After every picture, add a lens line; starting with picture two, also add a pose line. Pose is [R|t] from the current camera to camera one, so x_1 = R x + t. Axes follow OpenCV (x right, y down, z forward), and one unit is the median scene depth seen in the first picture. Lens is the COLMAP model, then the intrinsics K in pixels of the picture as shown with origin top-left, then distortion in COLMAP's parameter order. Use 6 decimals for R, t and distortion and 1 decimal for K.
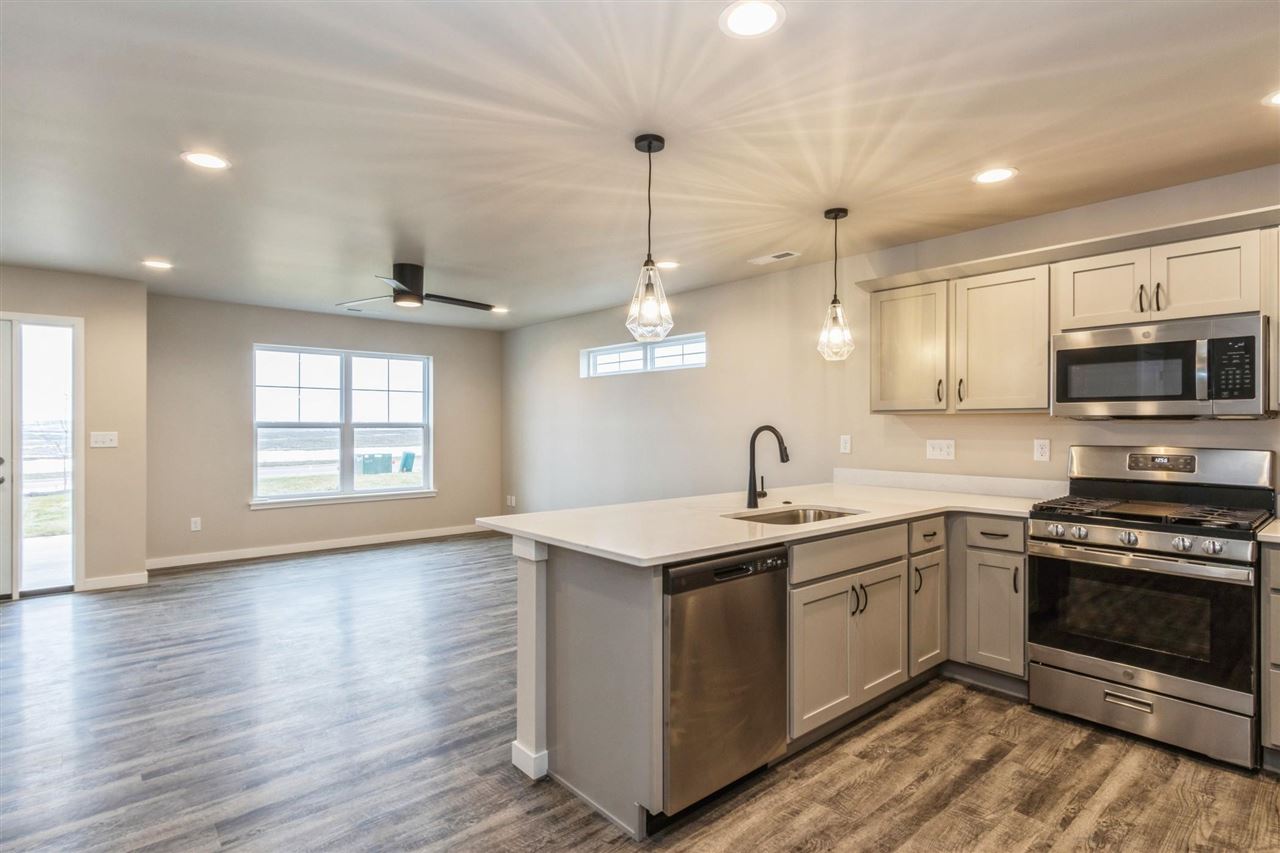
lens RADIAL K [[653.3, 0, 640.0], [0, 653.3, 426.5], [0, 0, 1]] dist [0.012505, -0.017063]
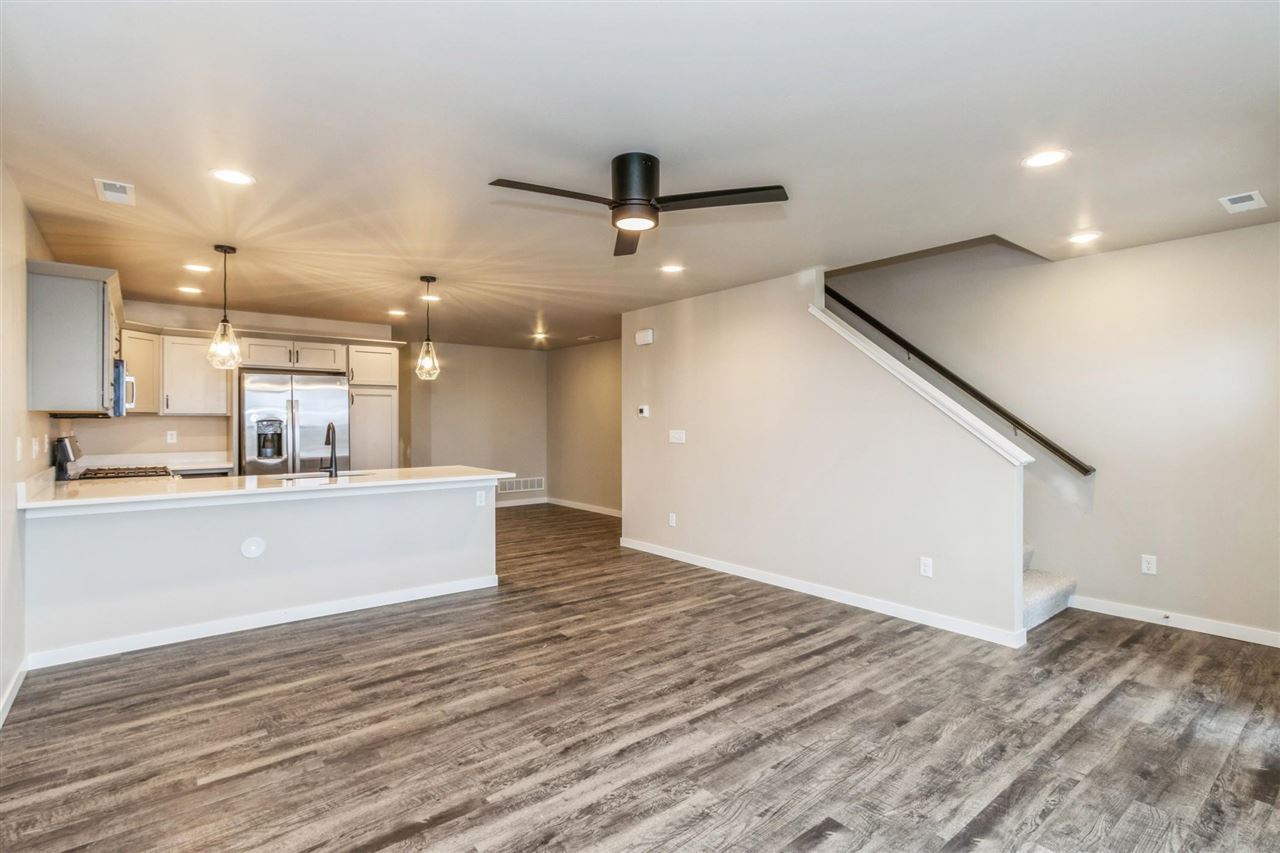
lens RADIAL K [[612.3, 0, 638.0], [0, 612.3, 418.3], [0, 0, 1]] dist [-0.000636, -0.000183]
pose [[-0.999569, -0.000896, 0.029356, -0.574655], [-0.000978, 0.999996, -0.002784, -0.008976], [-0.029354, -0.002811, -0.999565, 2.414099]]
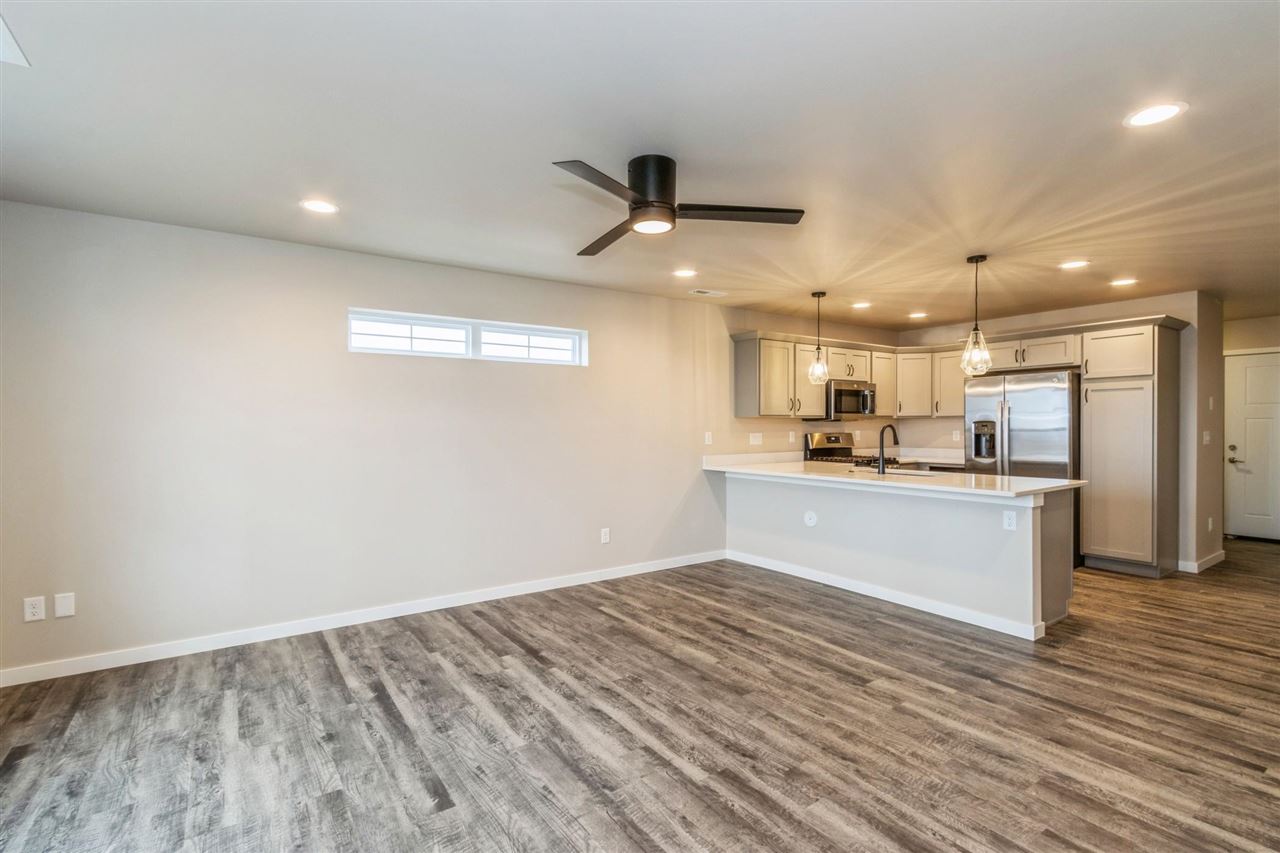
lens RADIAL K [[595.9, 0, 641.3], [0, 595.9, 435.5], [0, 0, 1]] dist [-0.001449, -0.000331]
pose [[0.102514, -0.021641, 0.994496, -1.395139], [0.006784, 0.999755, 0.021057, -0.009624], [-0.994708, 0.004588, 0.102636, 1.470147]]
